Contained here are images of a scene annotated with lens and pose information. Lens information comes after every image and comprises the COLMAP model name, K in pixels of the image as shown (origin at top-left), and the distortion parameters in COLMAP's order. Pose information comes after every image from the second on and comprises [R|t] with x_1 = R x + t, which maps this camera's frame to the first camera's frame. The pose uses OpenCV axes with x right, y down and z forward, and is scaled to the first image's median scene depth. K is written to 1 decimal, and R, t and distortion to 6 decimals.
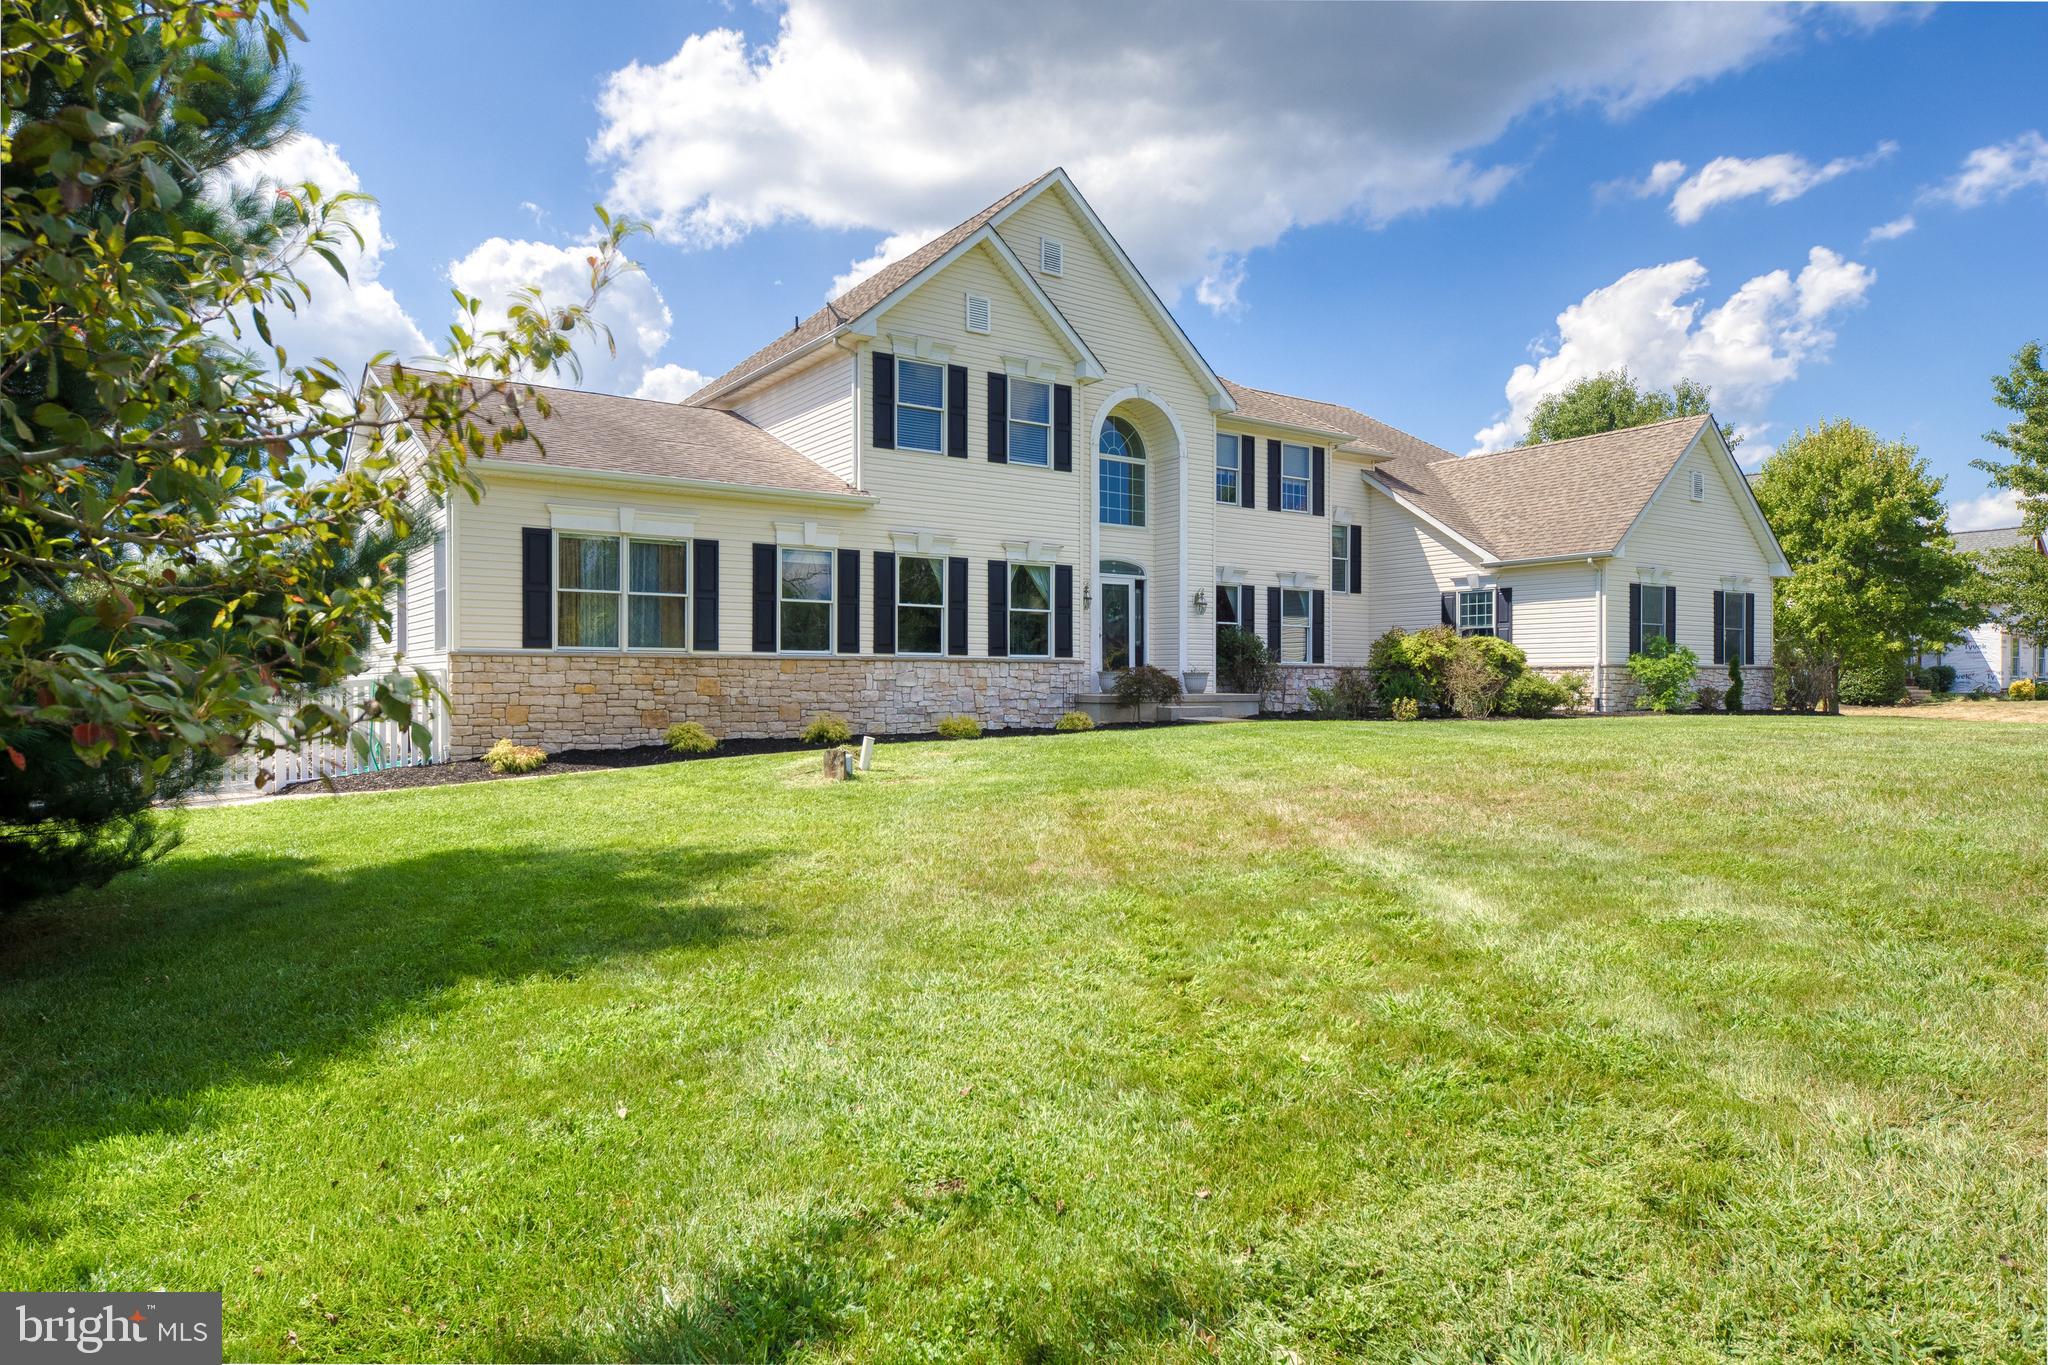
lens RADIAL K [[1271.4, 0, 1009.5], [0, 1271.4, 680.0], [0, 0, 1]] dist [0.004142, 0.022897]
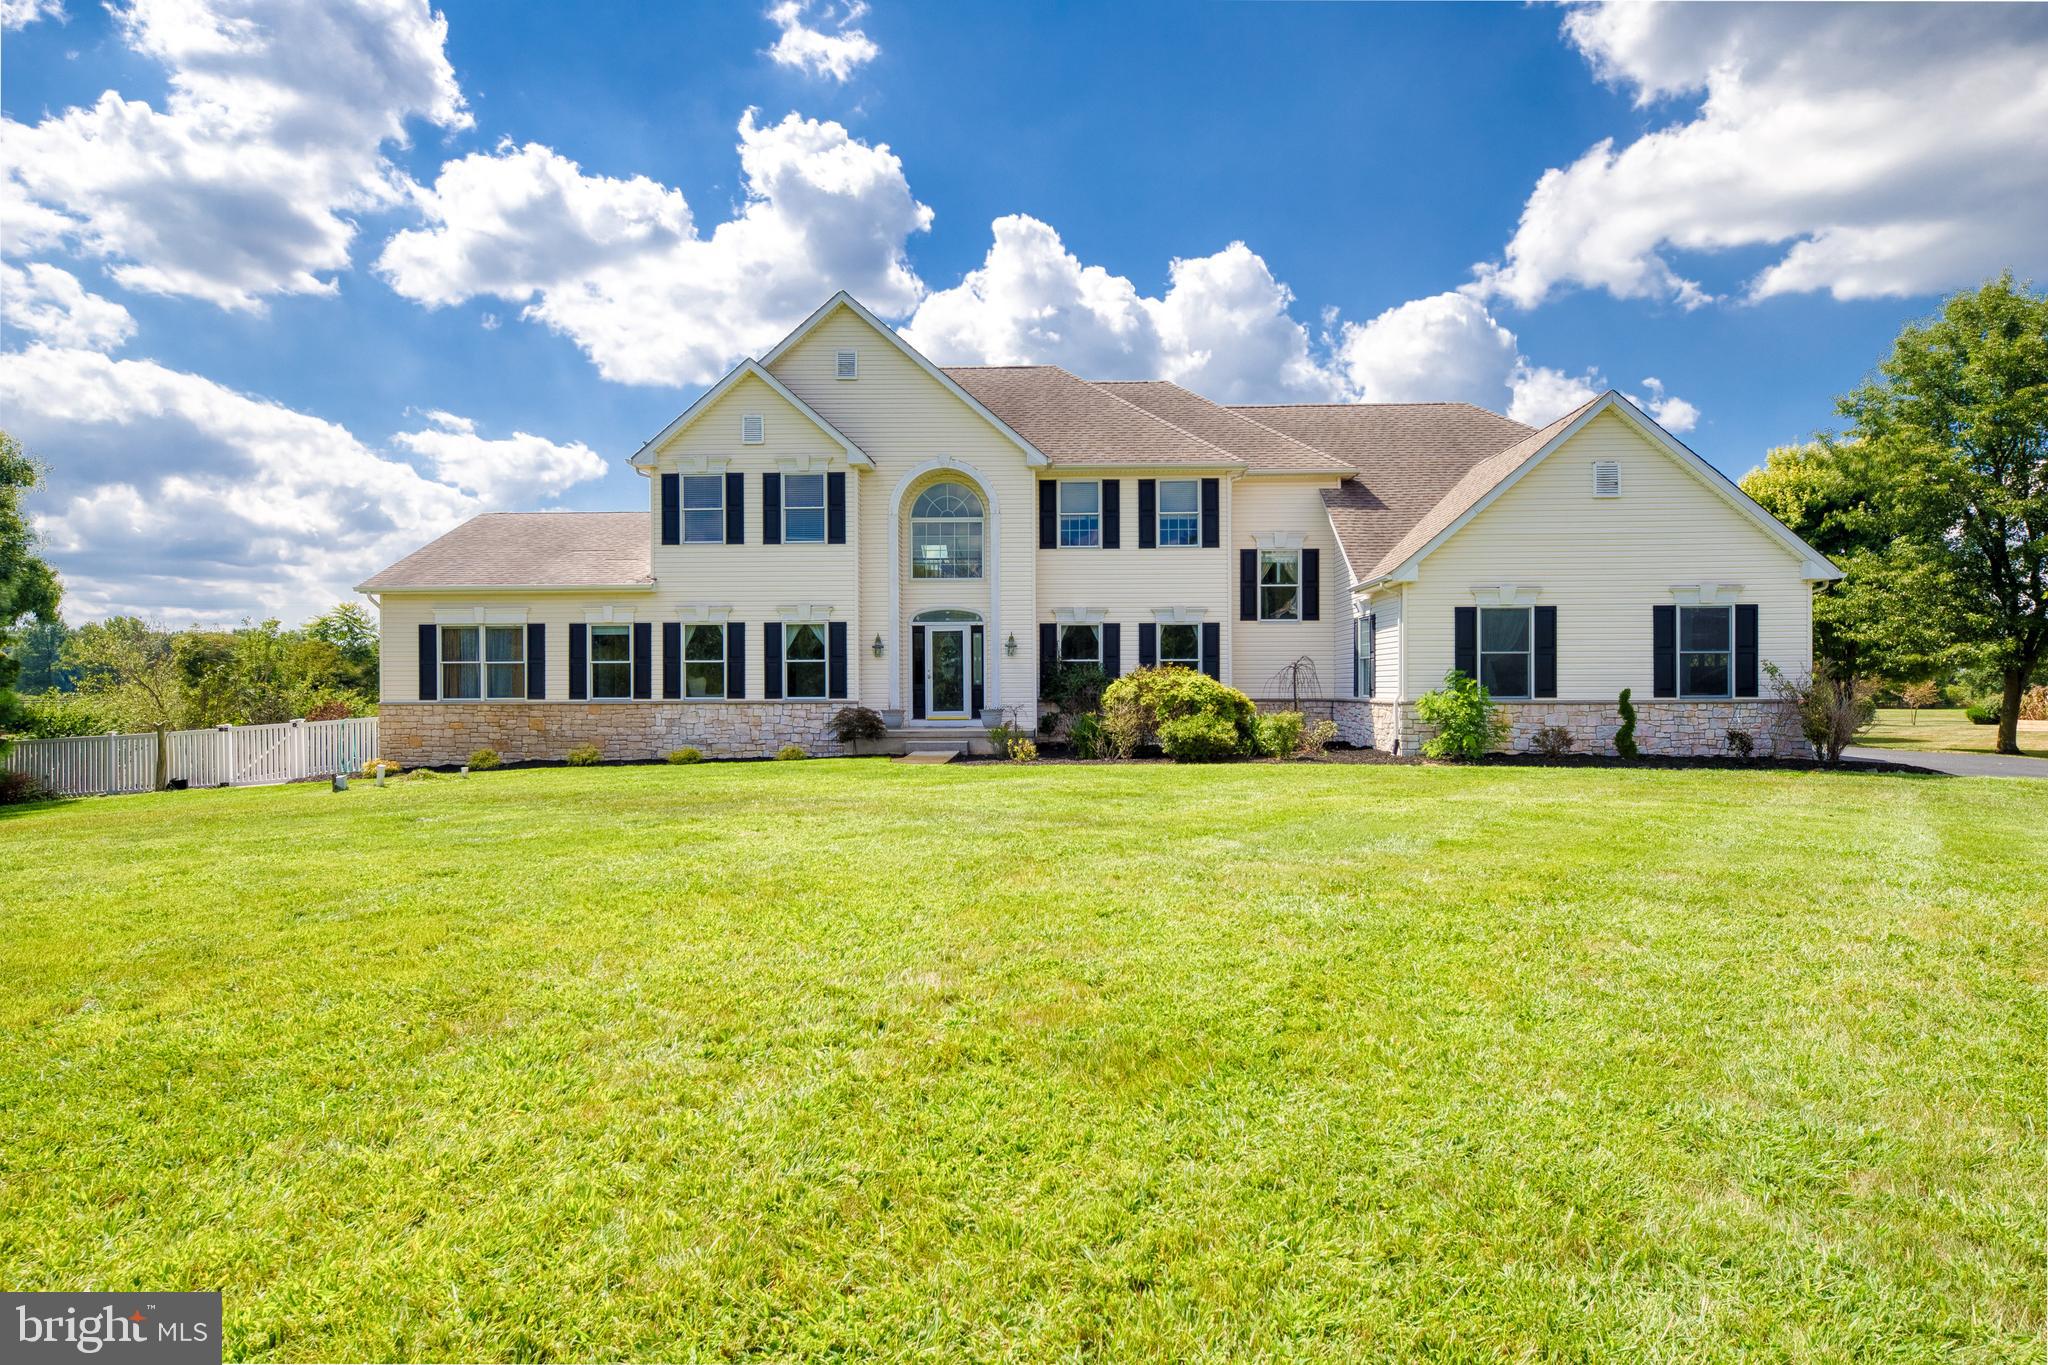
lens RADIAL K [[1271.4, 0, 1009.5], [0, 1271.4, 680.0], [0, 0, 1]] dist [0.004142, 0.022897]
pose [[0.788017, -0.005141, -0.615632, 0.965294], [0.007767, 0.999969, 0.001591, -0.038281], [0.615605, -0.006036, 0.788032, 0.160896]]
